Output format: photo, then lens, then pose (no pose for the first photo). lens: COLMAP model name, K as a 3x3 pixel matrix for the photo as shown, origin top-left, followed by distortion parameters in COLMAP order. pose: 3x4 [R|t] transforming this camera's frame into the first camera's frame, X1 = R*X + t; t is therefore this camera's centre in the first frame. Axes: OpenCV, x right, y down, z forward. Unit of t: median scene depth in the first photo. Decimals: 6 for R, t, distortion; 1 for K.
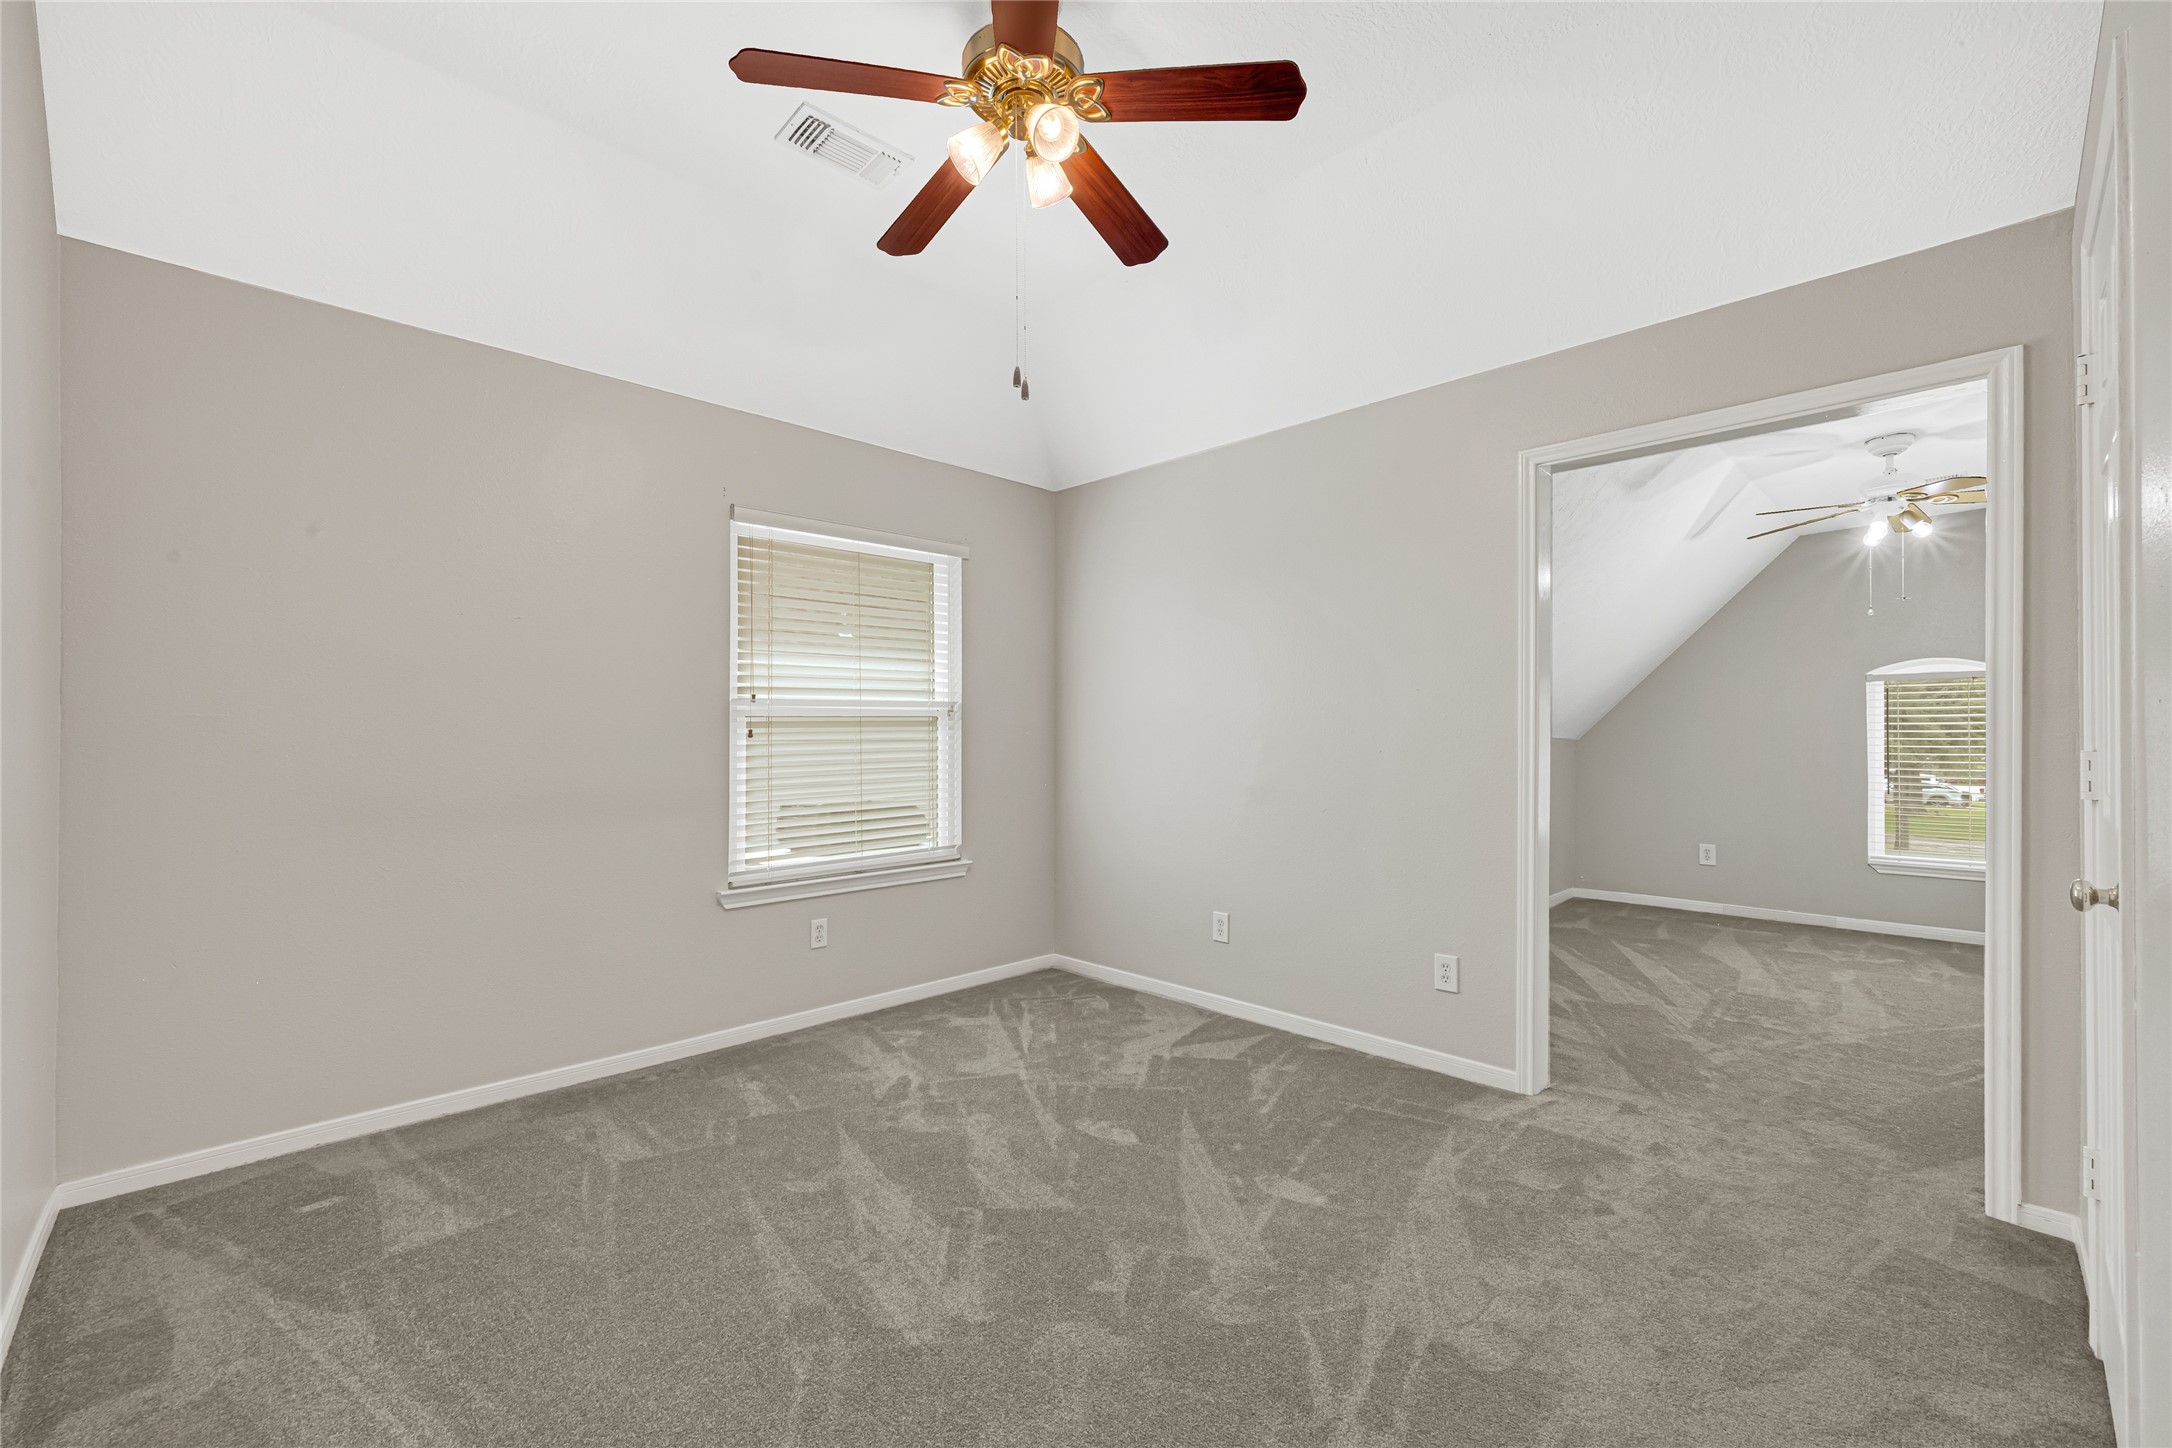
lens RADIAL K [[887.2, 0, 1084.6], [0, 887.2, 733.5], [0, 0, 1]] dist [0.003249, 0.000135]
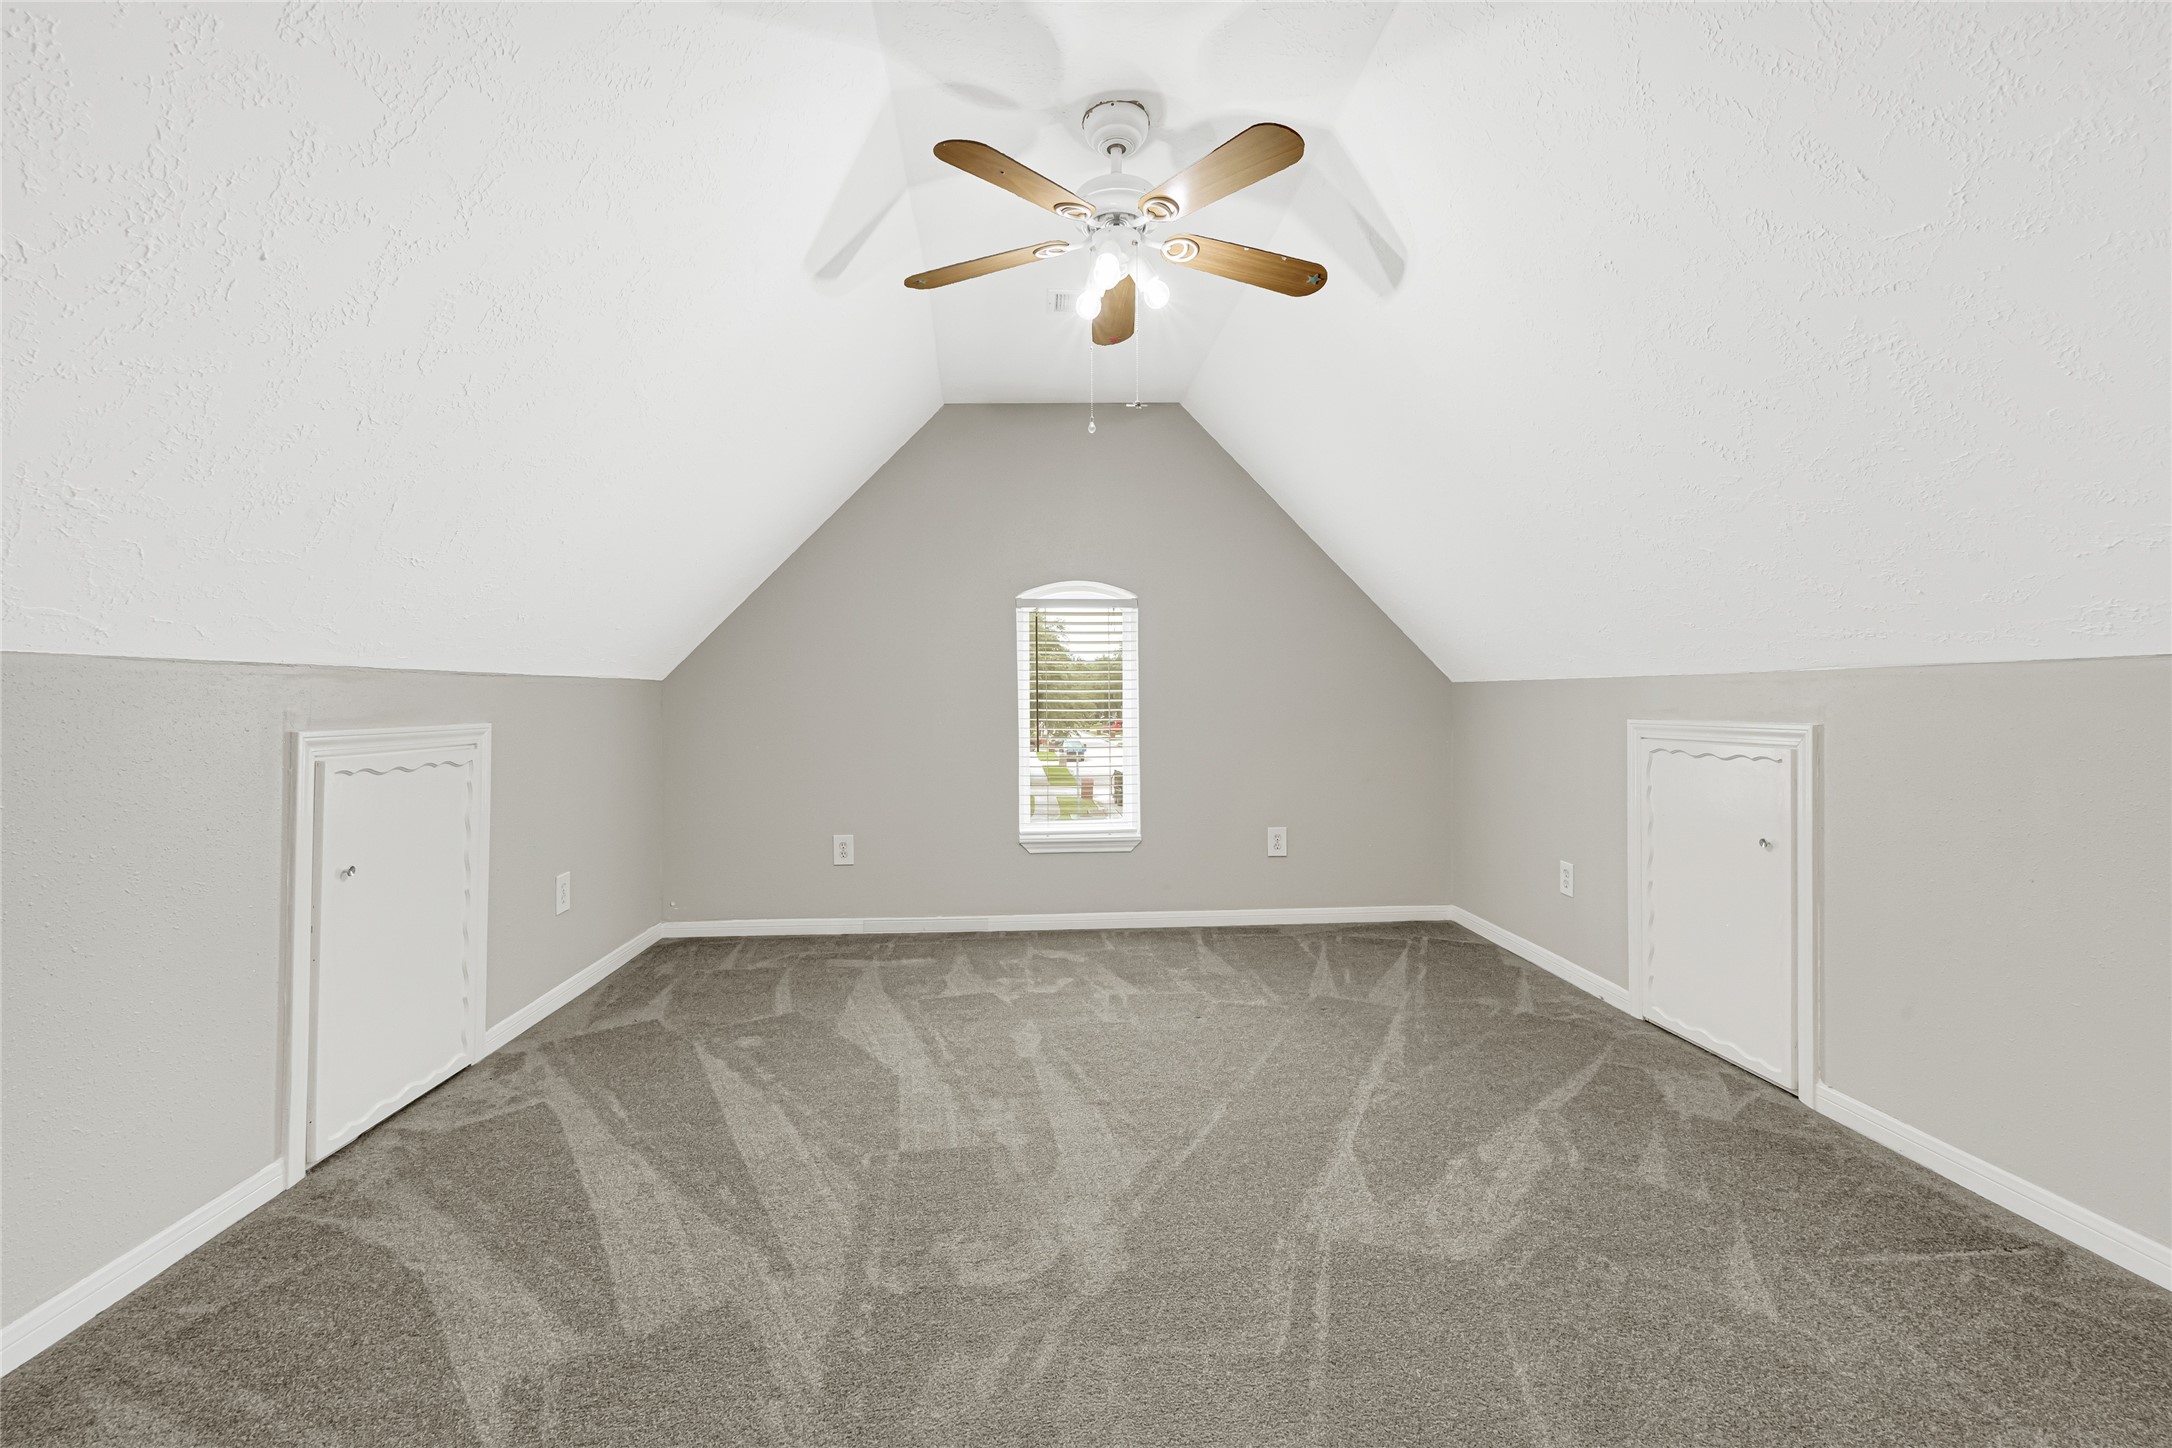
lens RADIAL K [[887.2, 0, 1078.6], [0, 887.2, 716.5], [0, 0, 1]] dist [0.003249, 0.000135]
pose [[0.639628, -0.010814, 0.768609, 0.355349], [0.002236, 0.999923, 0.012208, 0.030667], [-0.768682, -0.006091, 0.639603, 0.516309]]
